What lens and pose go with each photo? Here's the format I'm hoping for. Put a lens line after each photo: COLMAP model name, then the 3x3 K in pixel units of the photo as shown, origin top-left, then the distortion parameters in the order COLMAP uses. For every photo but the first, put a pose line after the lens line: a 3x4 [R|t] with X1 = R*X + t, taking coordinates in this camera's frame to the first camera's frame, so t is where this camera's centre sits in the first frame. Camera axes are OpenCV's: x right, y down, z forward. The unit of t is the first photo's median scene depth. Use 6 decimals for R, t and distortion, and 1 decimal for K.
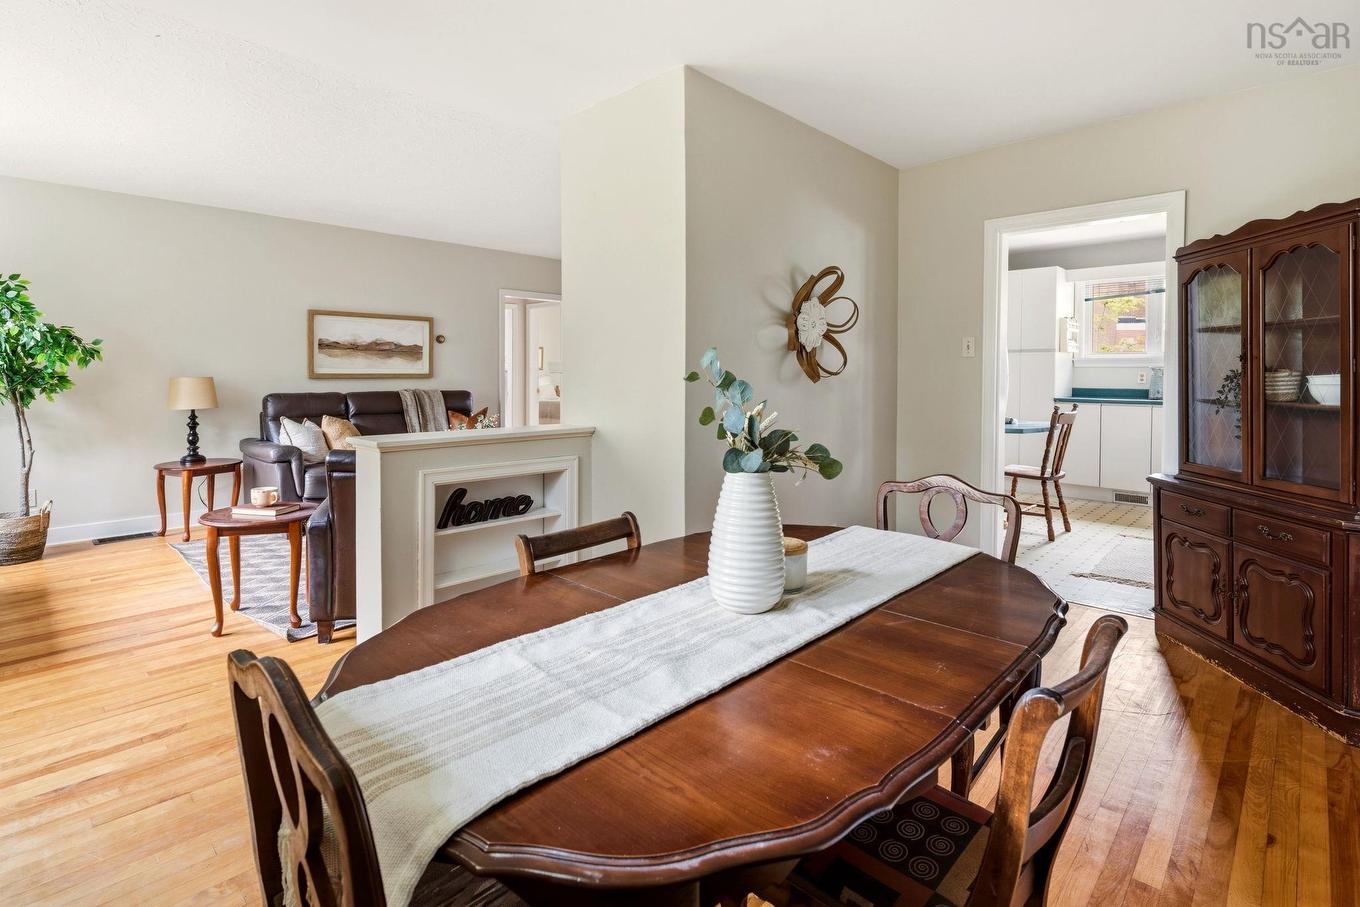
lens RADIAL K [[650.7, 0, 674.3], [0, 650.7, 390.3], [0, 0, 1]] dist [0.001356, 0.000182]
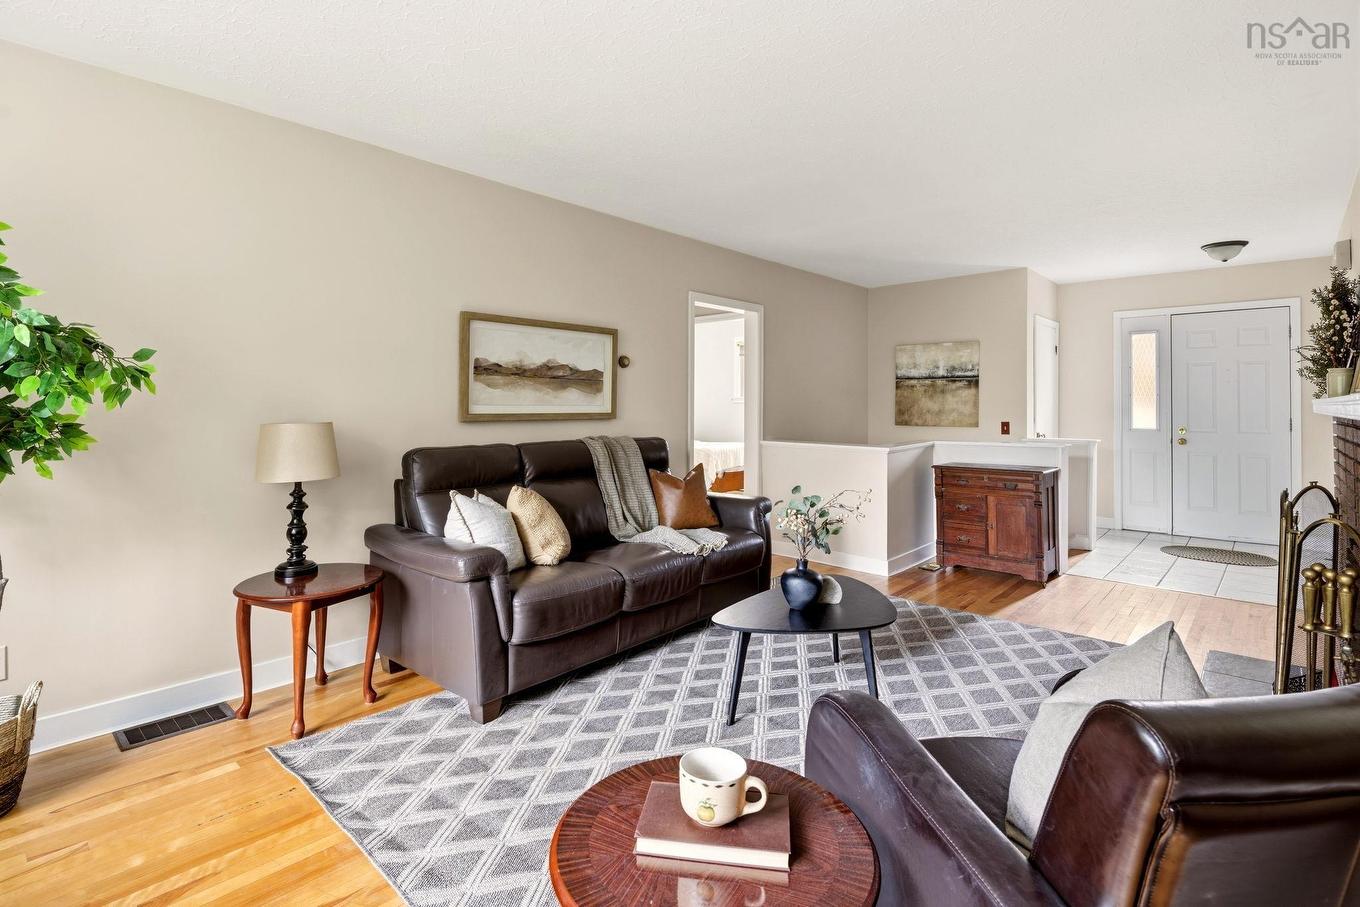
lens RADIAL K [[656.0, 0, 683.9], [0, 656.0, 409.3], [0, 0, 1]] dist [-0.000013, -0.000452]
pose [[0.999408, -0.000352, 0.034409, -0.425781], [0.001149, 0.999732, -0.023135, -0.017778], [-0.034391, 0.023160, 0.999140, 0.422838]]
